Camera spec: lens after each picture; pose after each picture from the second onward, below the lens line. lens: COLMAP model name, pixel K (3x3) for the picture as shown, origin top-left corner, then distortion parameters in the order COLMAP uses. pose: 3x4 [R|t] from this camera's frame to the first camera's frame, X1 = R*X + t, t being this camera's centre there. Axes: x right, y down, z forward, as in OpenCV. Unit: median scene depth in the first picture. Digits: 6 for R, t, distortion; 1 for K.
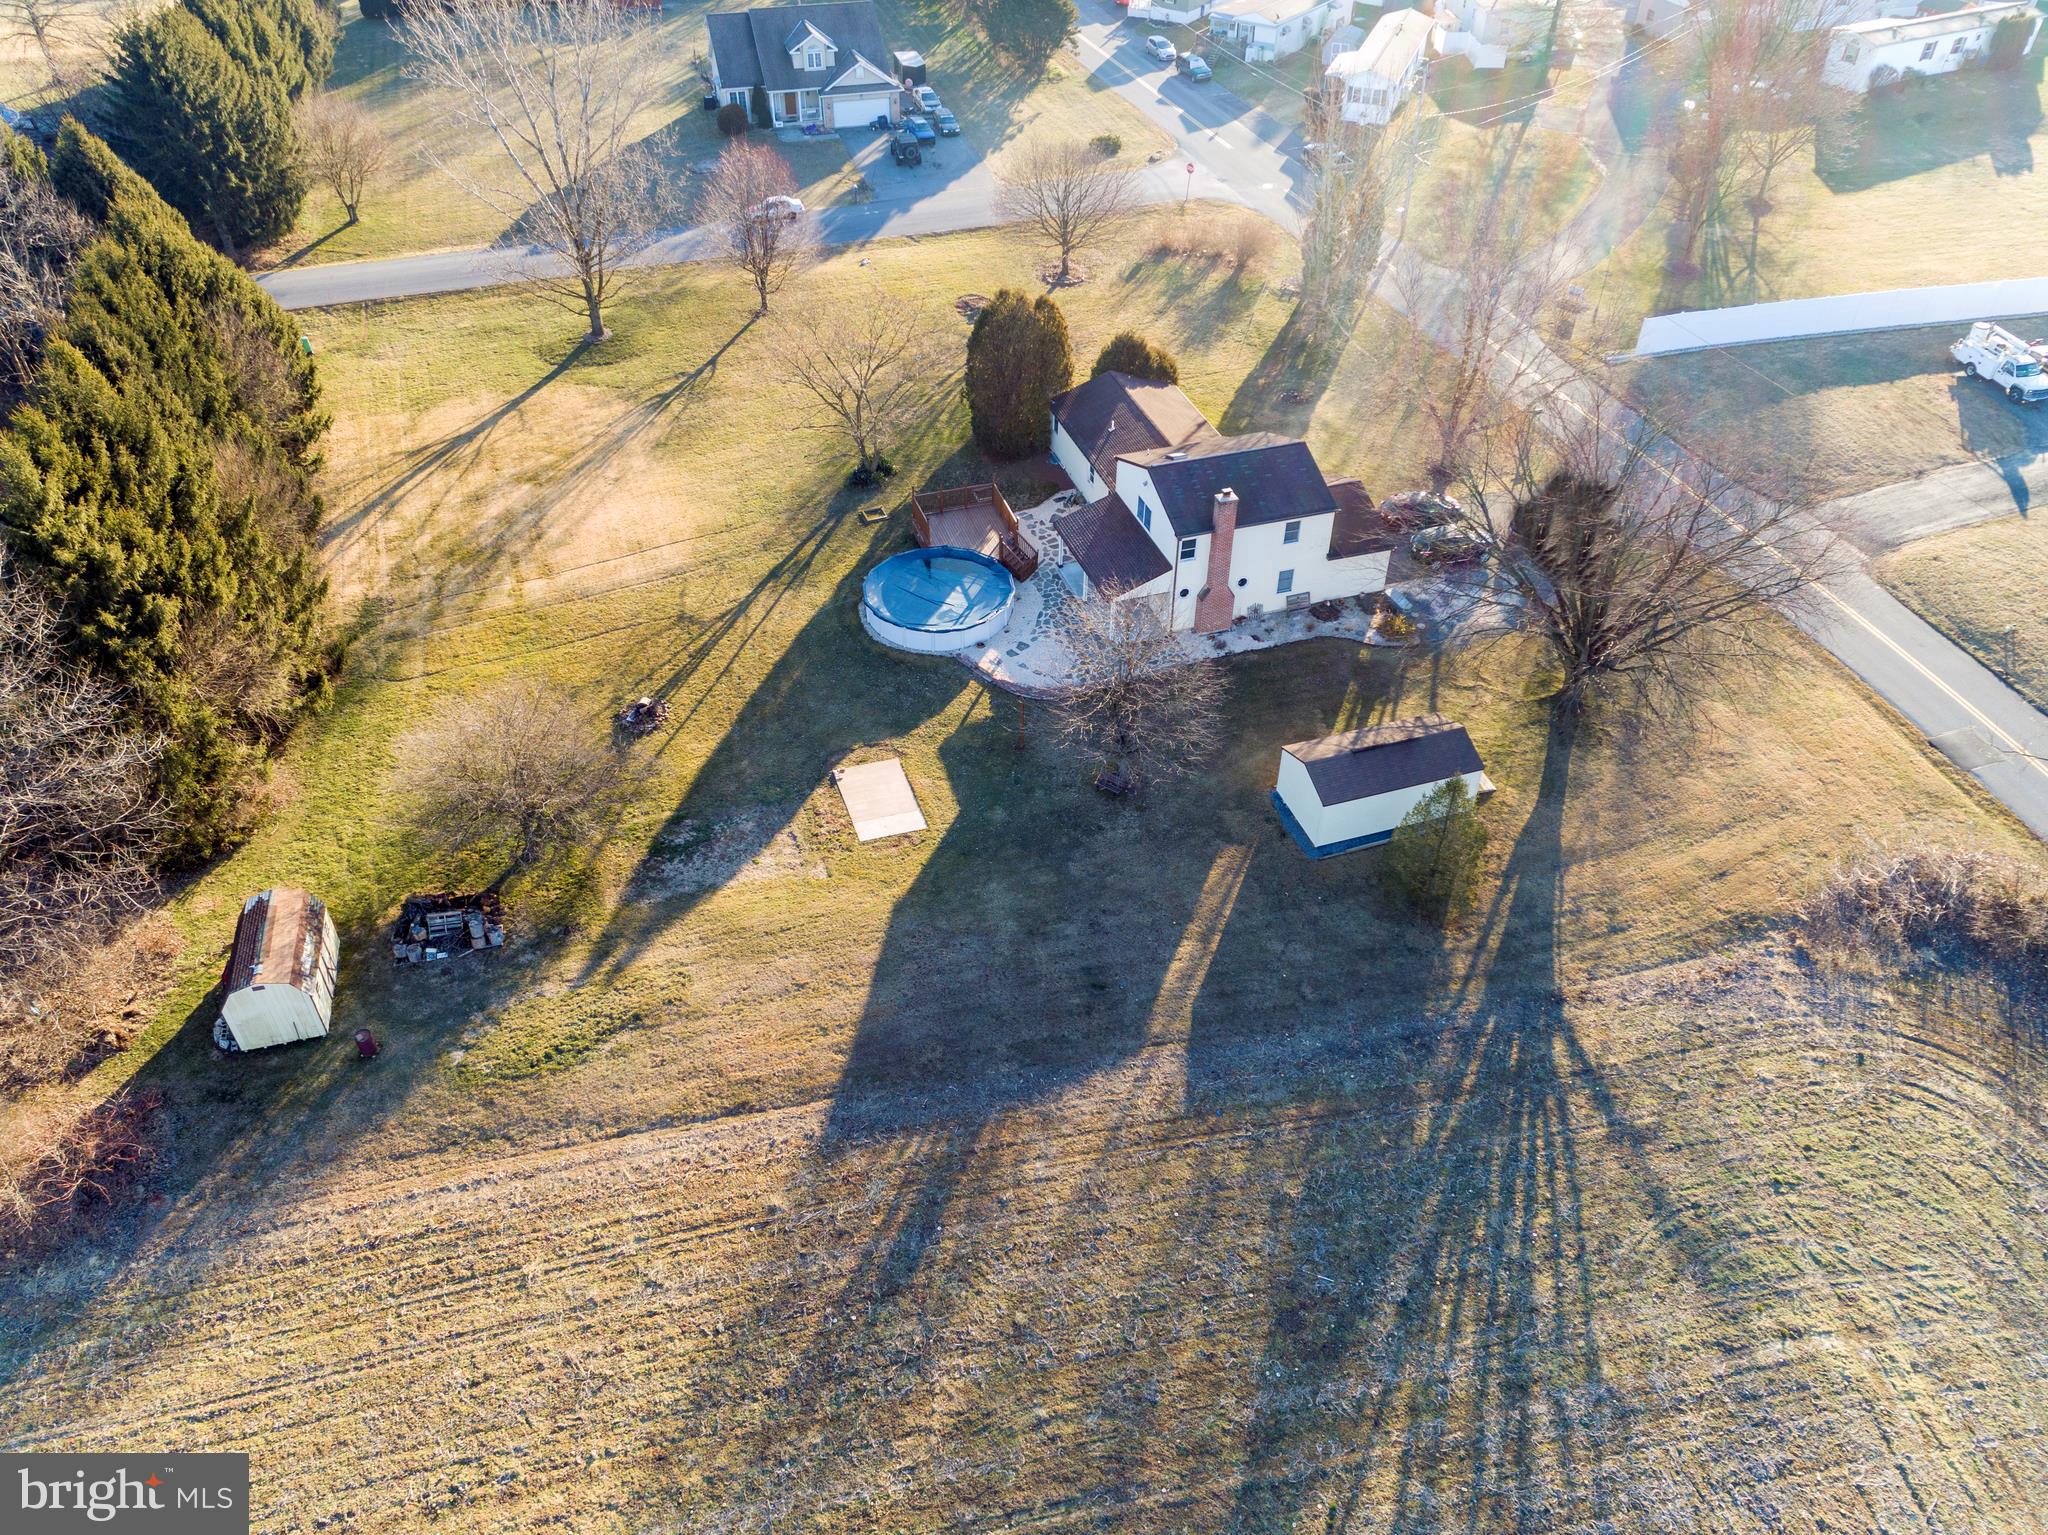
lens RADIAL K [[1544.9, 0, 1024.1], [0, 1544.9, 770.7], [0, 0, 1]] dist [0.018646, 0.011814]
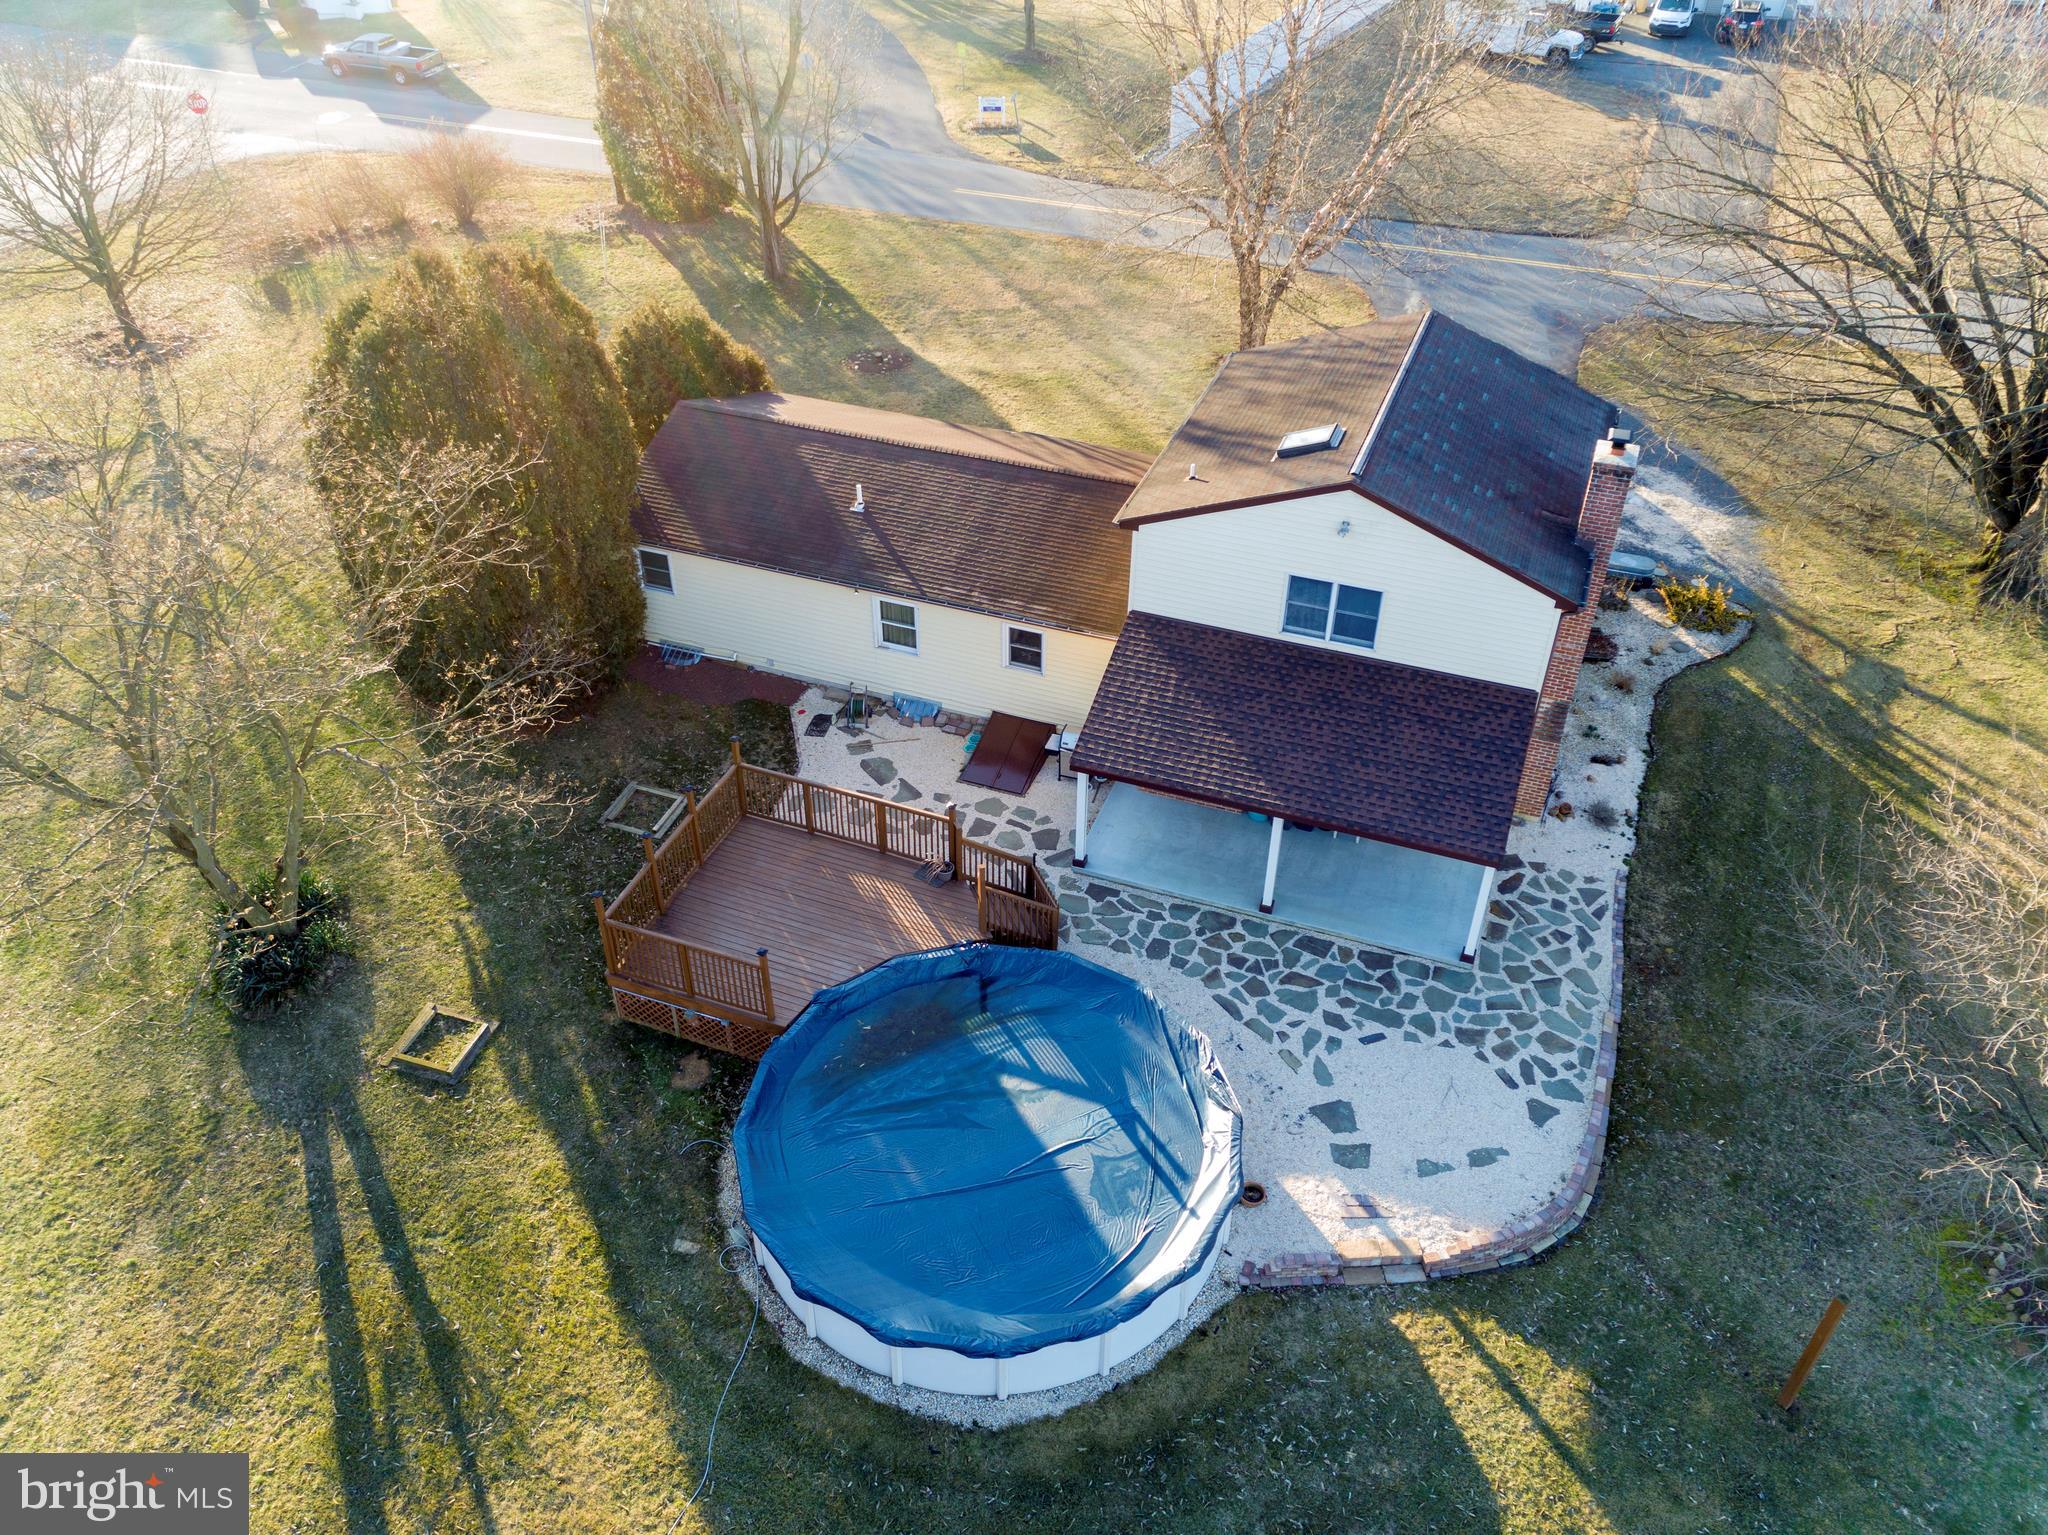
lens RADIAL K [[1544.9, 0, 1023.1], [0, 1544.9, 772.6], [0, 0, 1]] dist [0.018646, 0.011814]
pose [[0.641503, -0.471545, 0.605078, -0.204685], [0.498808, 0.855658, 0.137990, -0.218570], [-0.582808, 0.213297, 0.784117, 0.762127]]
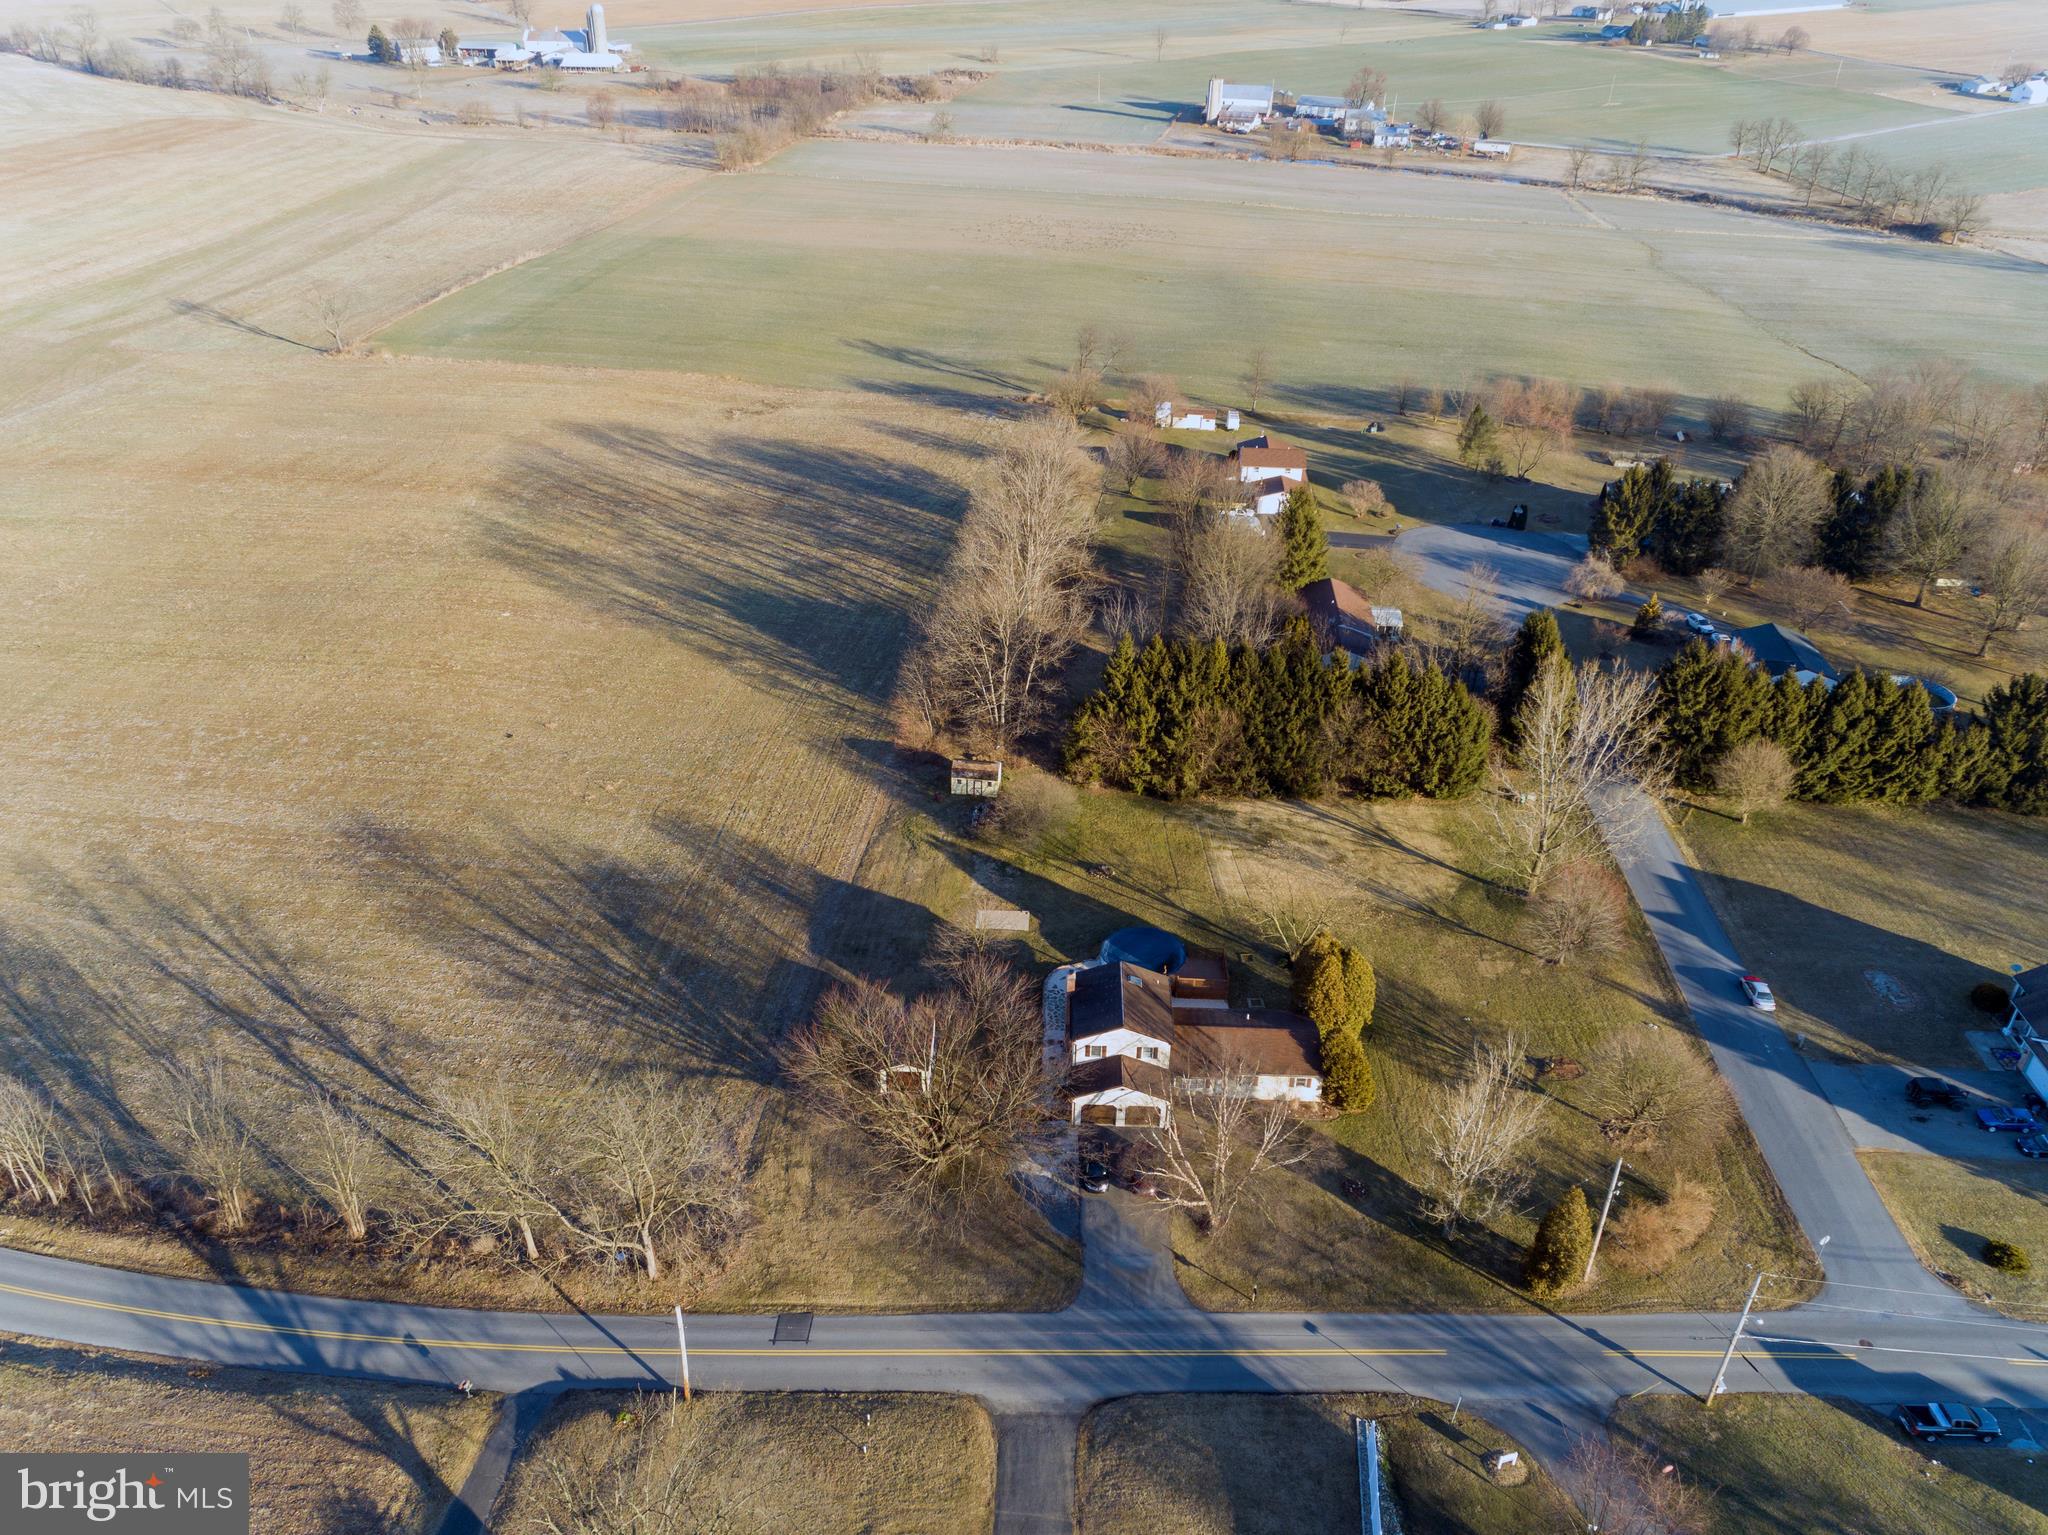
lens RADIAL K [[1544.9, 0, 1025.6], [0, 1544.9, 760.2], [0, 0, 1]] dist [0.018646, 0.011814]
pose [[-0.335590, 0.480364, -0.810327, 1.389369], [-0.627447, 0.527636, 0.572635, -1.227596], [0.702631, 0.700608, 0.124333, 0.541902]]
